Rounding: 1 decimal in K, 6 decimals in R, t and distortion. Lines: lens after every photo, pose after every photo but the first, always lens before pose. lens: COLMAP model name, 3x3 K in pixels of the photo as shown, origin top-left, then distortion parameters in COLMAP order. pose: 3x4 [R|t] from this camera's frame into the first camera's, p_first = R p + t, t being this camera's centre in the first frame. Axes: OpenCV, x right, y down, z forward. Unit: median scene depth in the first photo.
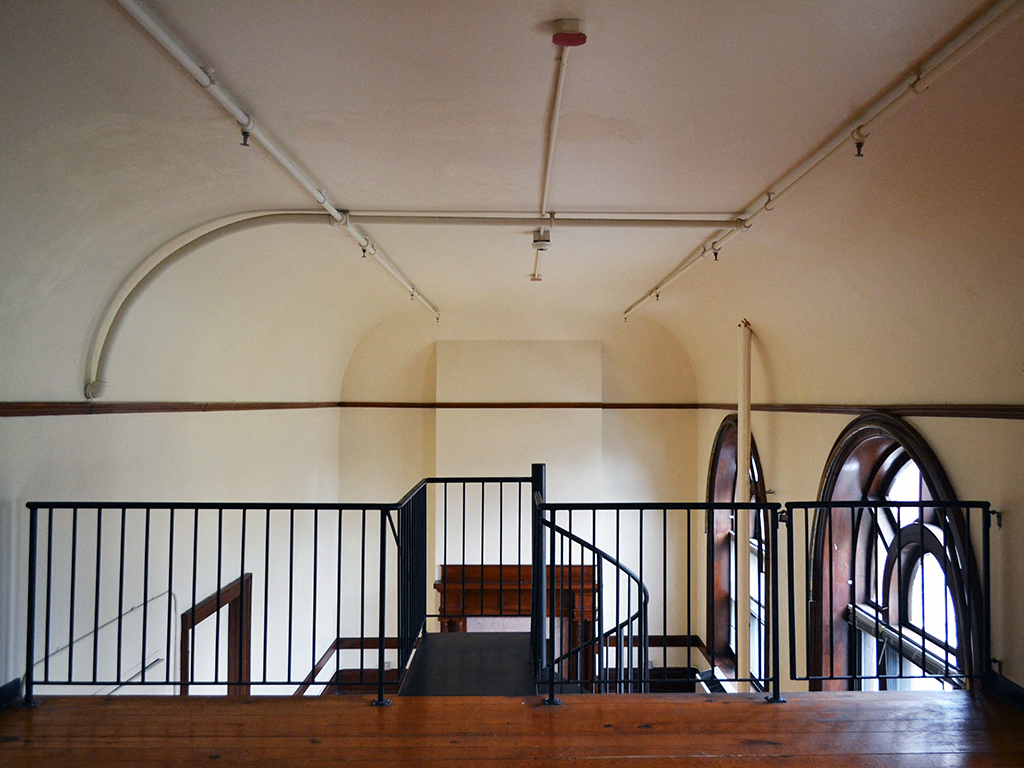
lens RADIAL K [[920.3, 0, 549.1], [0, 920.3, 383.6], [0, 0, 1]] dist [-0.016701, -0.010770]
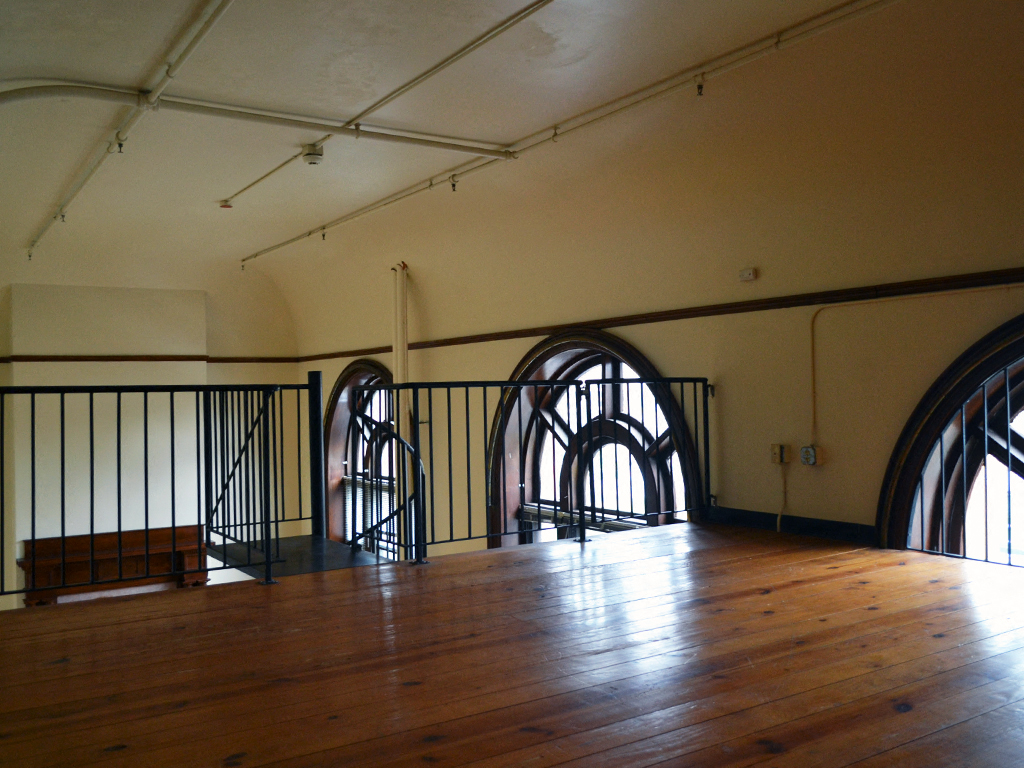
lens RADIAL K [[920.3, 0, 549.1], [0, 920.3, 383.6], [0, 0, 1]] dist [-0.016701, -0.010770]
pose [[0.843441, -0.019704, 0.536861, -0.343241], [0.013874, 0.999793, 0.014897, 0.089374], [-0.537043, -0.005116, 0.843539, -0.009951]]
